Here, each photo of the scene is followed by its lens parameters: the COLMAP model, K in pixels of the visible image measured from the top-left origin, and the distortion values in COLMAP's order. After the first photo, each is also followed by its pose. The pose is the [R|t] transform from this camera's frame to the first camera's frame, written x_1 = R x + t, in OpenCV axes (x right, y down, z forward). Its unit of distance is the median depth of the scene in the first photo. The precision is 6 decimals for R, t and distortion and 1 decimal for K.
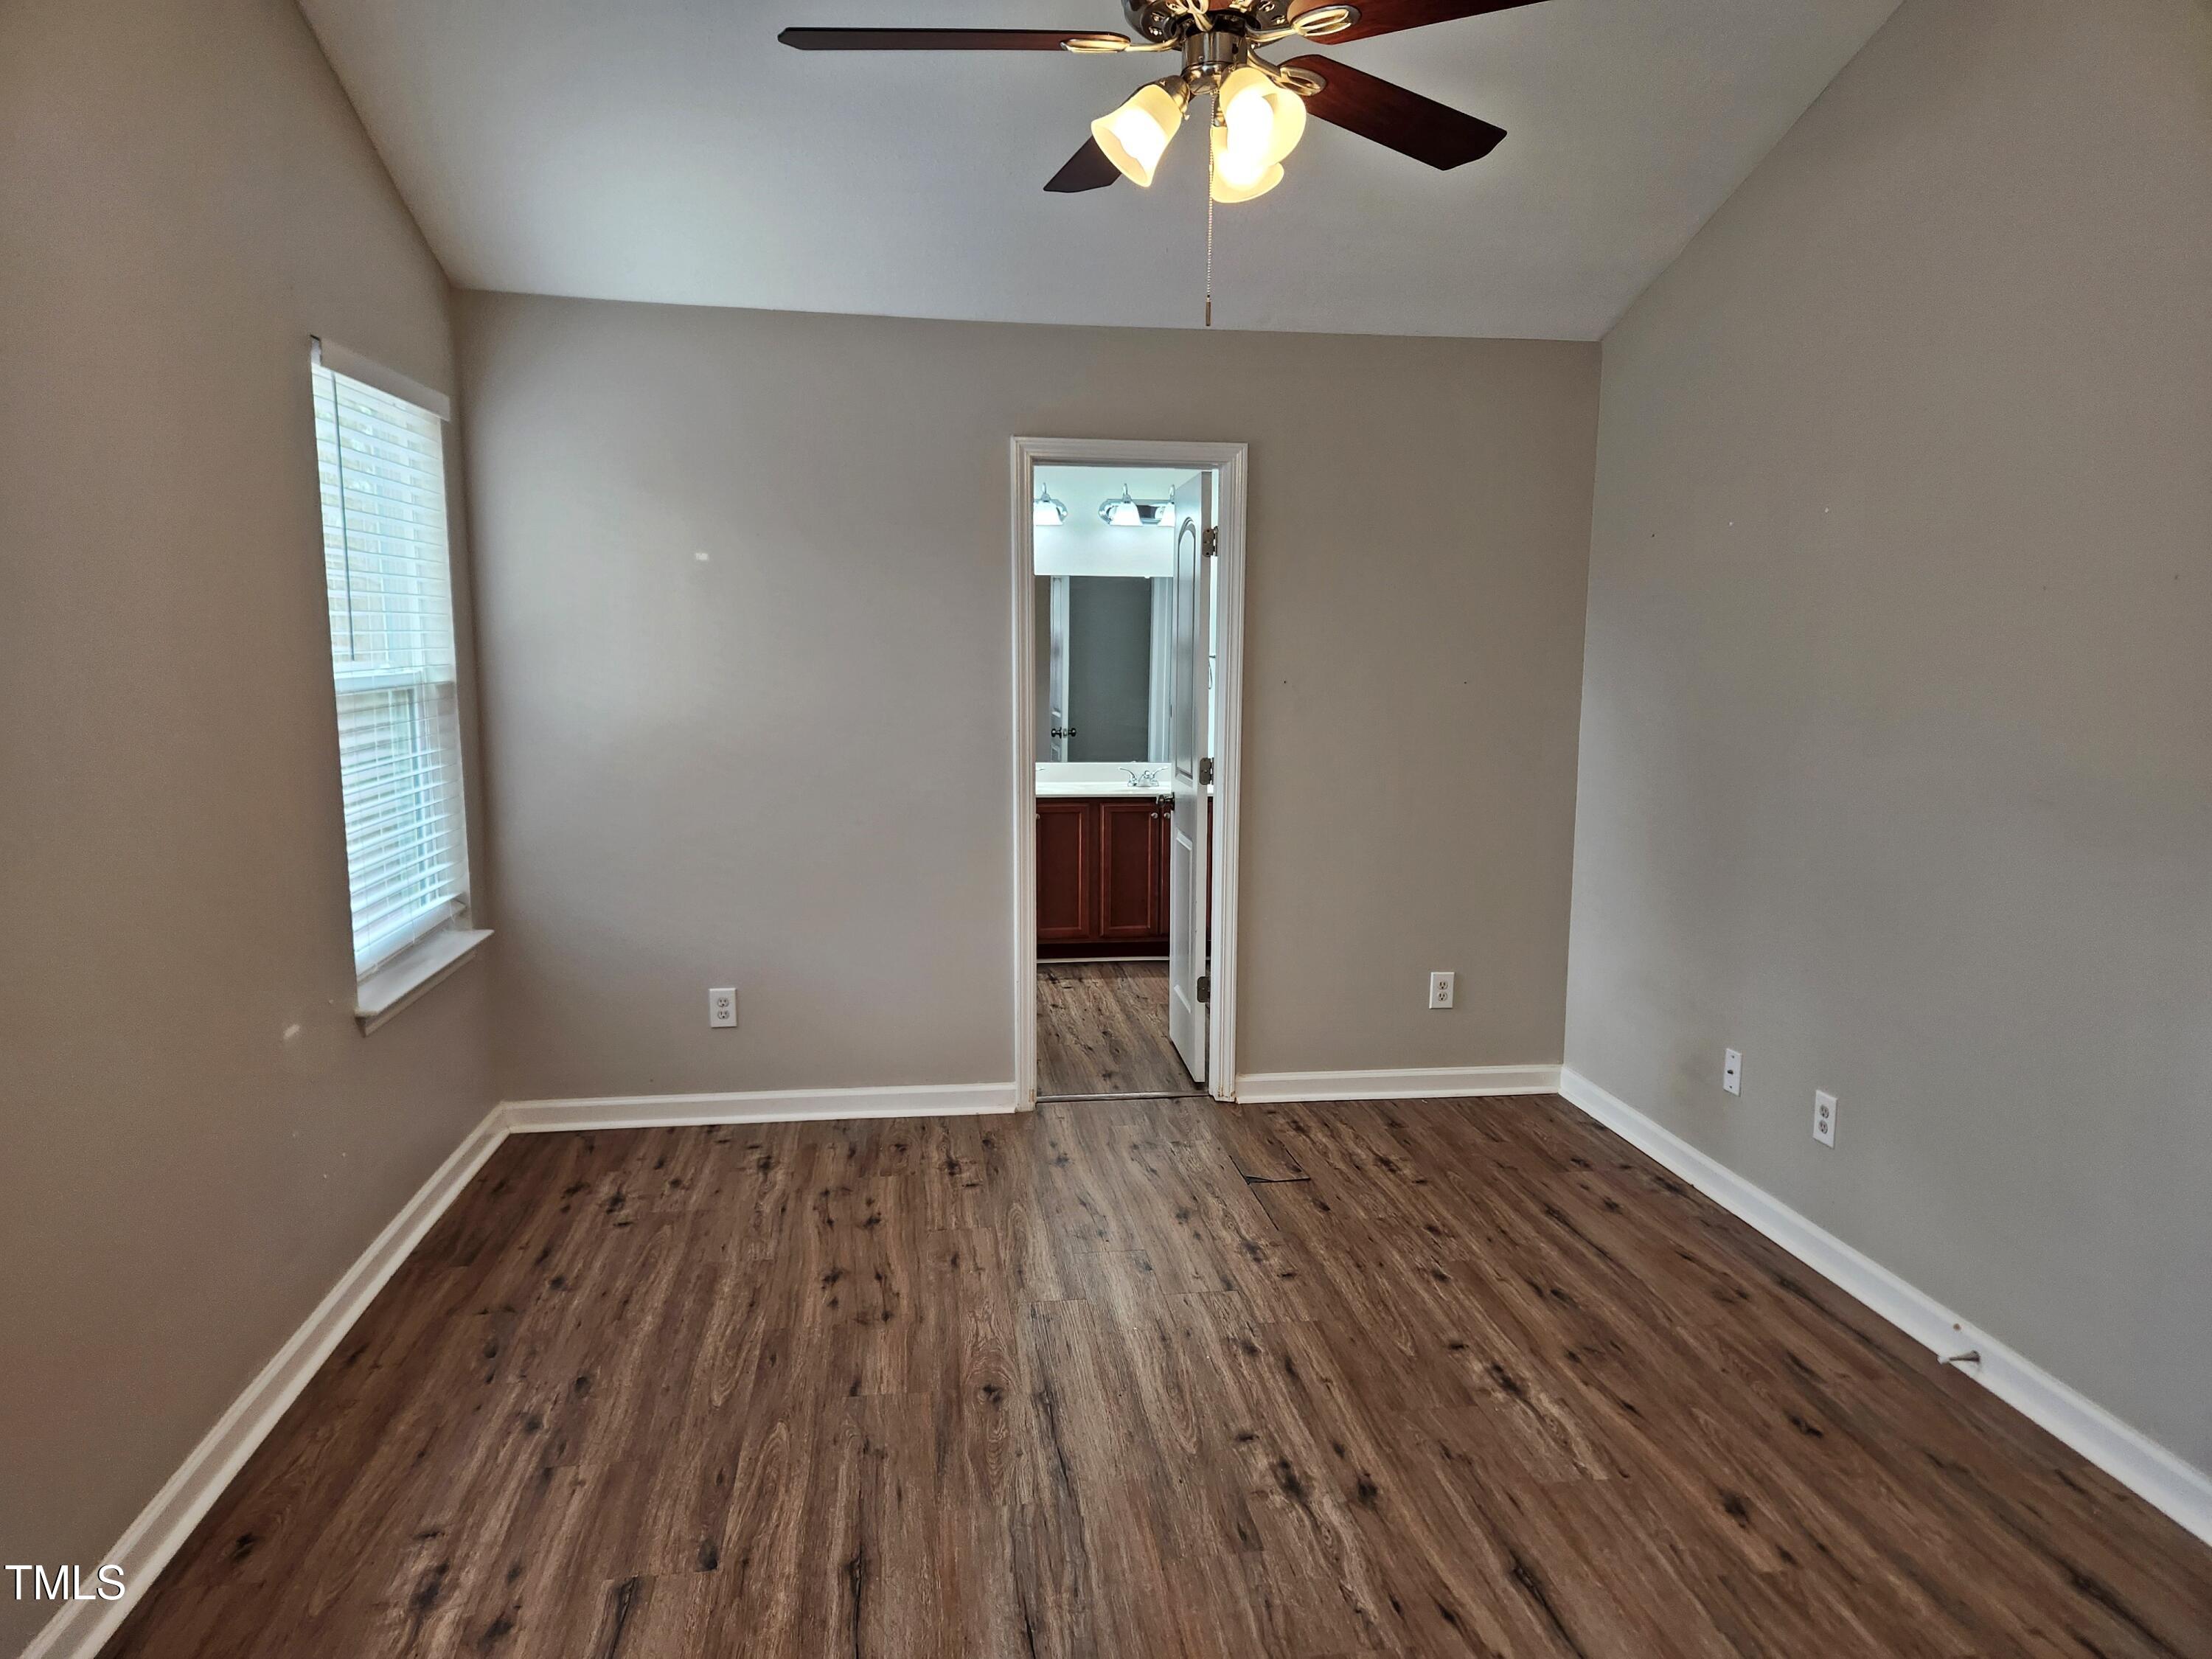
lens RADIAL K [[1471.6, 0, 1097.4], [0, 1471.6, 828.1], [0, 0, 1]] dist [0.106914, -0.108338]
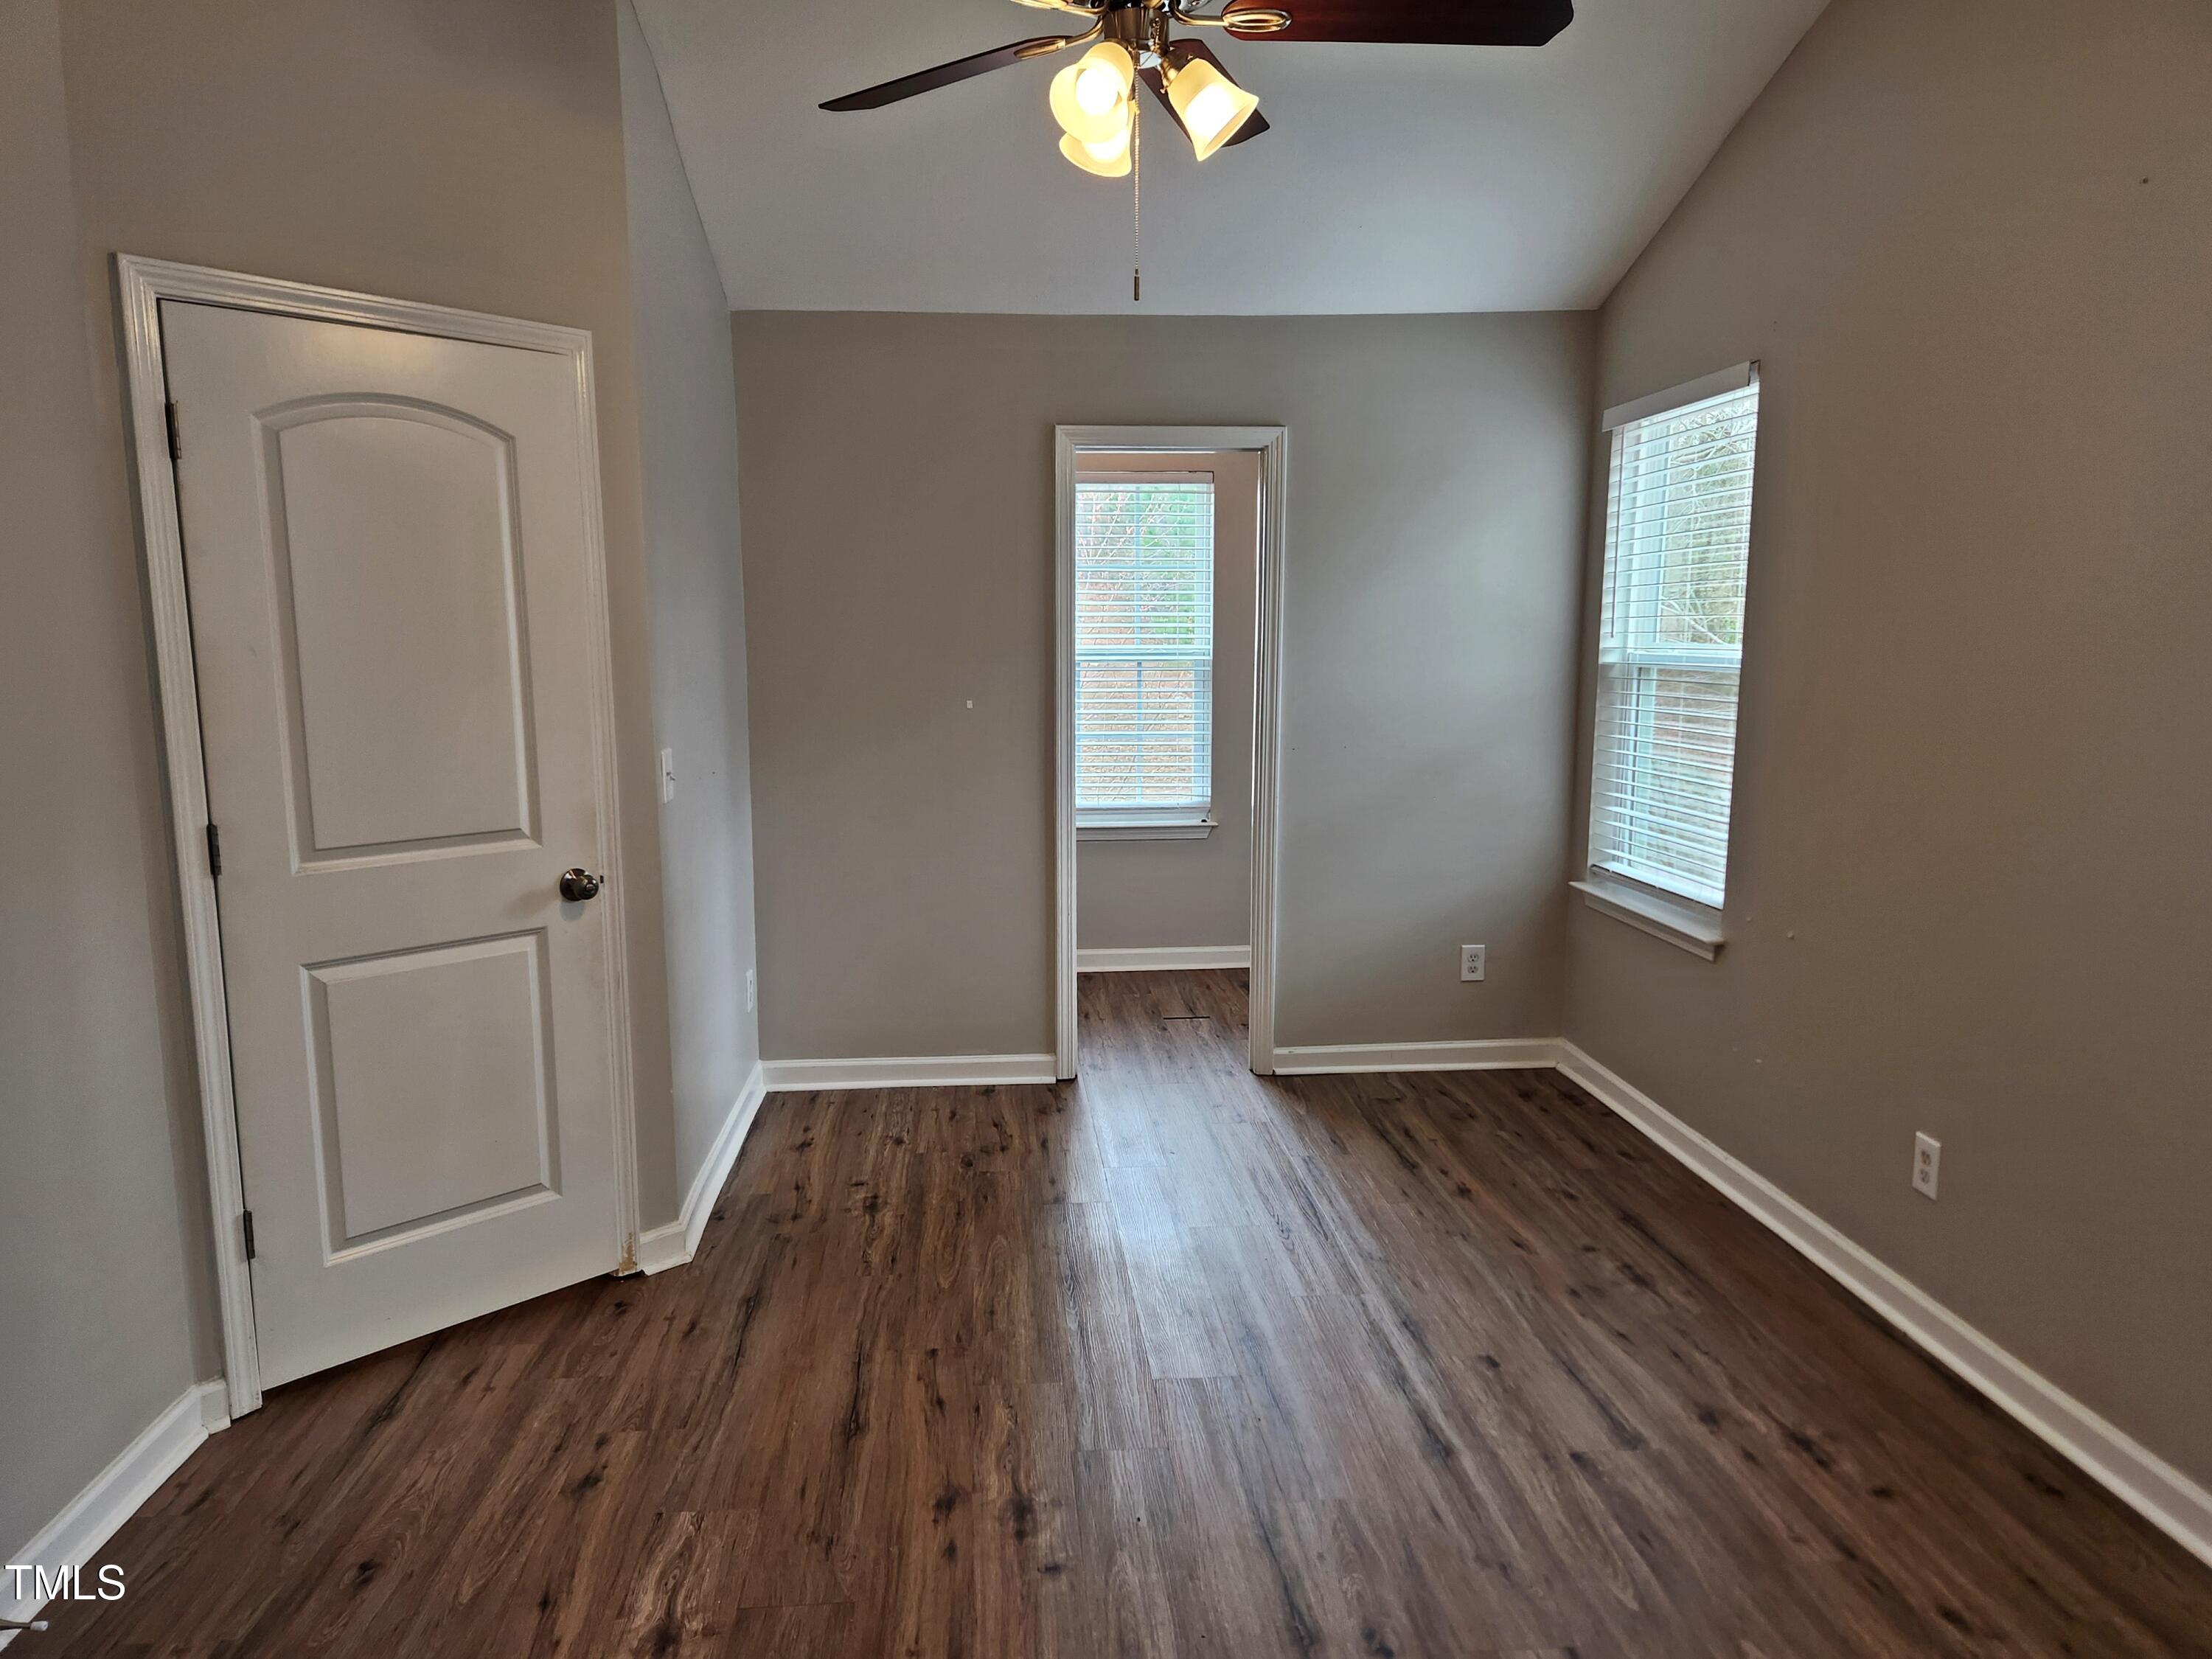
lens RADIAL K [[1471.6, 0, 1097.4], [0, 1471.6, 828.1], [0, 0, 1]] dist [0.106914, -0.108338]
pose [[-0.998231, -0.012639, 0.058099, 0.032950], [0.003013, 0.965135, 0.261734, -0.224388], [-0.059381, 0.261446, -0.963390, 1.798940]]
